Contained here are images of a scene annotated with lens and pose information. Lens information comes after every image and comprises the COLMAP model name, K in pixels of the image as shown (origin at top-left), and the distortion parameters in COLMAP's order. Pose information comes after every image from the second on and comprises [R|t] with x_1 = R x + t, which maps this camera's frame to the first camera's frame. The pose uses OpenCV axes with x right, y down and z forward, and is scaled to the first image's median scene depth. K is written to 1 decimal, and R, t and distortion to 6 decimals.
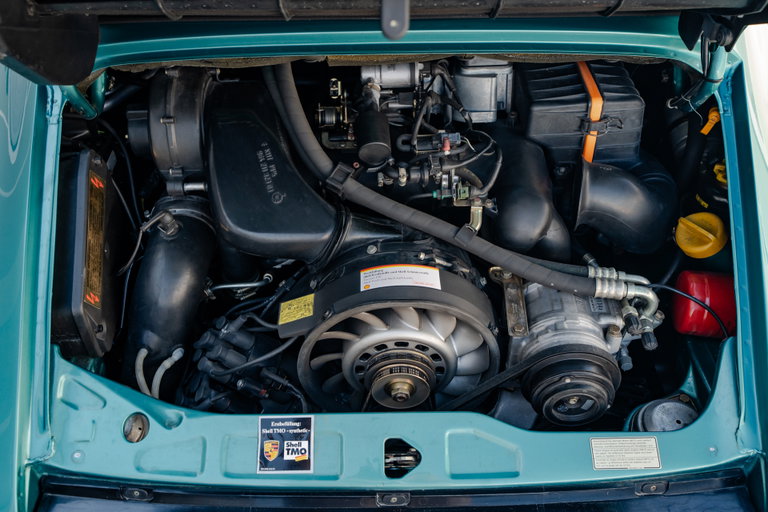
lens RADIAL K [[781.1, 0, 384.0], [0, 781.1, 256.0], [0, 0, 1]] dist [0.110544, -0.002593]
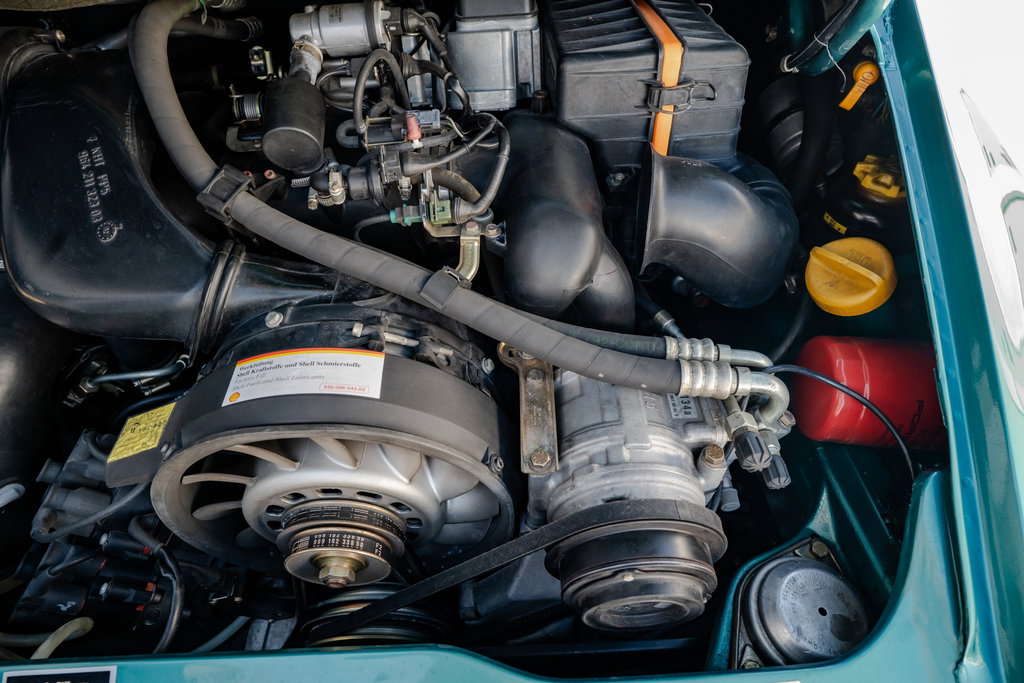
lens RADIAL K [[565.9, 0, 512.0], [0, 565.9, 341.5], [0, 0, 1]] dist [-0.038877, 0.000840]
pose [[0.999444, -0.032066, 0.009094, 0.145204], [0.031333, 0.996934, 0.071705, -0.015768], [-0.011365, -0.071380, 0.997384, 0.594480]]
